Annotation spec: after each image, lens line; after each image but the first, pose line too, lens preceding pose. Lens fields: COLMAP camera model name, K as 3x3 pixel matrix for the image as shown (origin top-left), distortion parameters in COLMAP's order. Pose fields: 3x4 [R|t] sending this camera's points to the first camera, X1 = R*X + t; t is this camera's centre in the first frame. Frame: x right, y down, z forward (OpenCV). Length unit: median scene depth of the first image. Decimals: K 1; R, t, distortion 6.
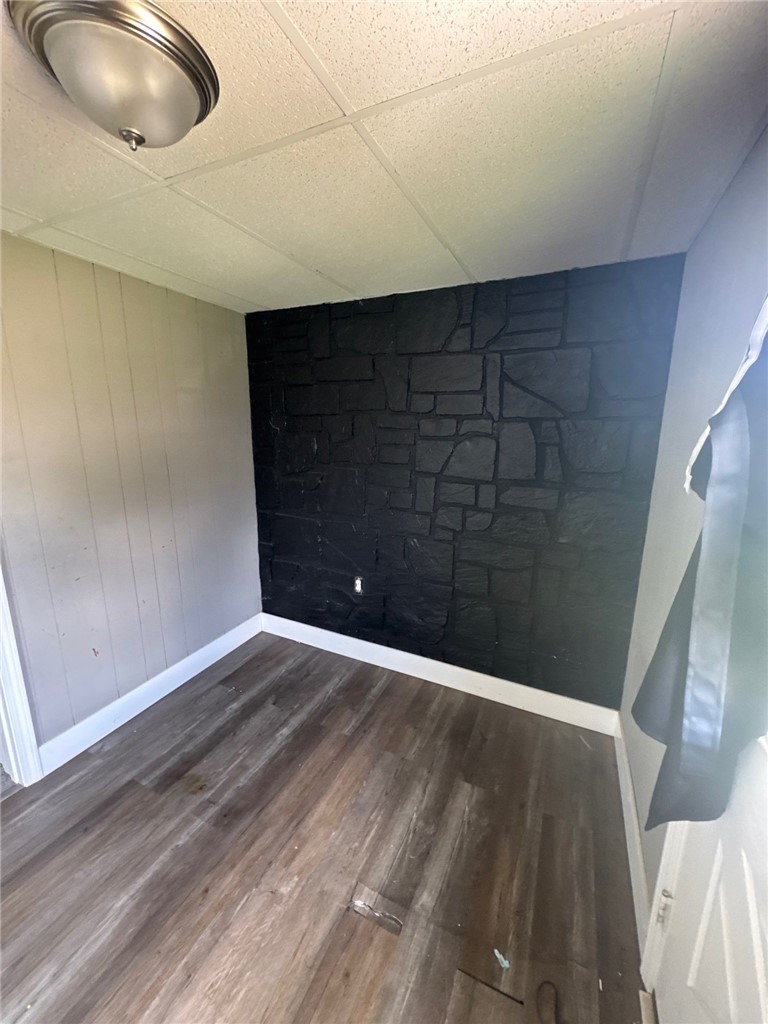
lens RADIAL K [[406.3, 0, 384.0], [0, 406.3, 512.0], [0, 0, 1]] dist [-0.000652, 0.000167]
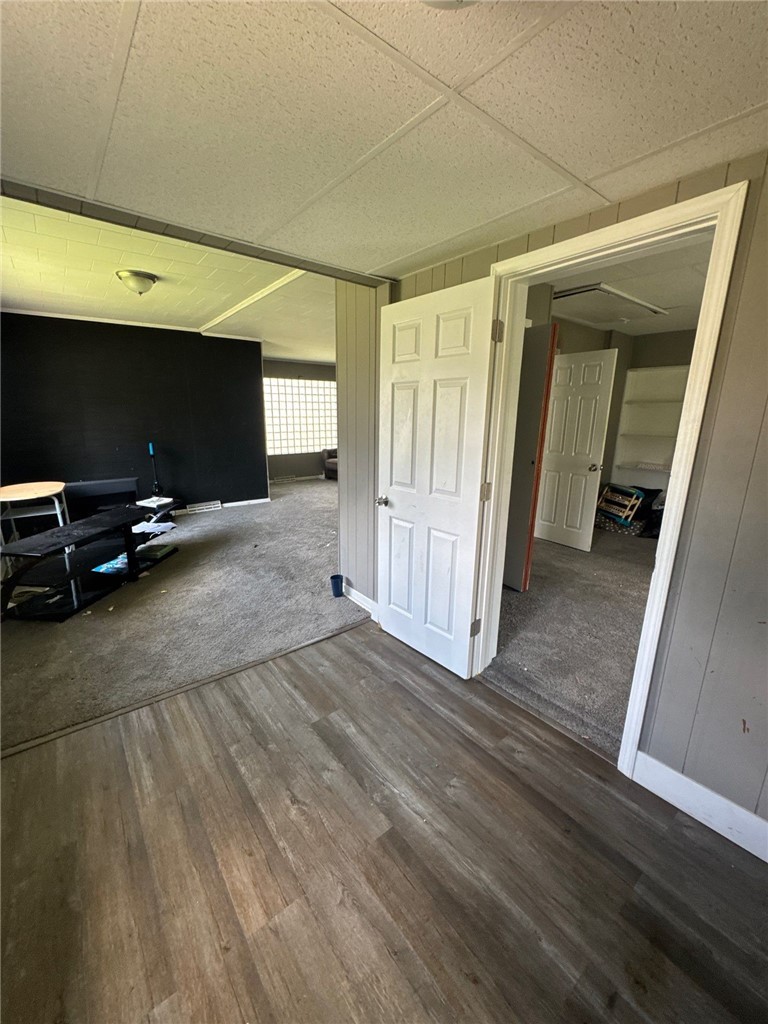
lens RADIAL K [[406.3, 0, 384.0], [0, 406.3, 512.0], [0, 0, 1]] dist [-0.000652, 0.000167]
pose [[-0.437292, 0.203545, -0.875983, 0.148755], [-0.202057, 0.926910, 0.316246, -0.135924], [0.876327, 0.315290, -0.364202, 0.803653]]
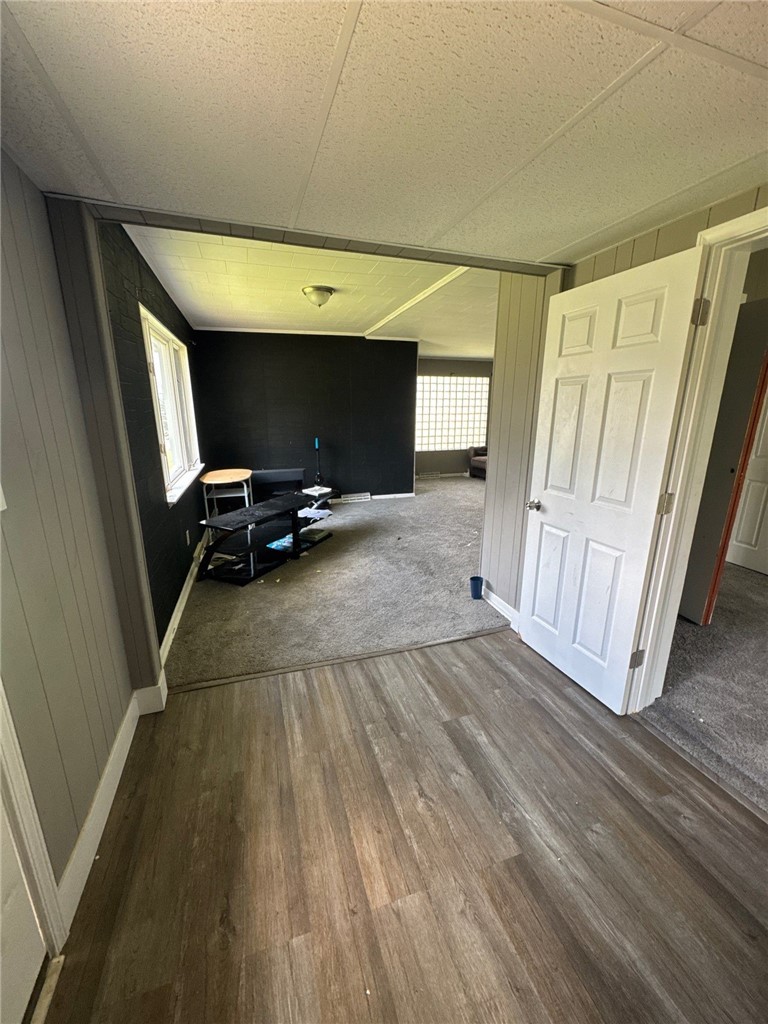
lens RADIAL K [[406.3, 0, 384.0], [0, 406.3, 512.0], [0, 0, 1]] dist [-0.000652, 0.000167]
pose [[-0.718754, 0.165078, -0.675382, 0.154669], [-0.152413, 0.910365, 0.384714, -0.137969], [0.678353, 0.379452, -0.629169, 0.776691]]
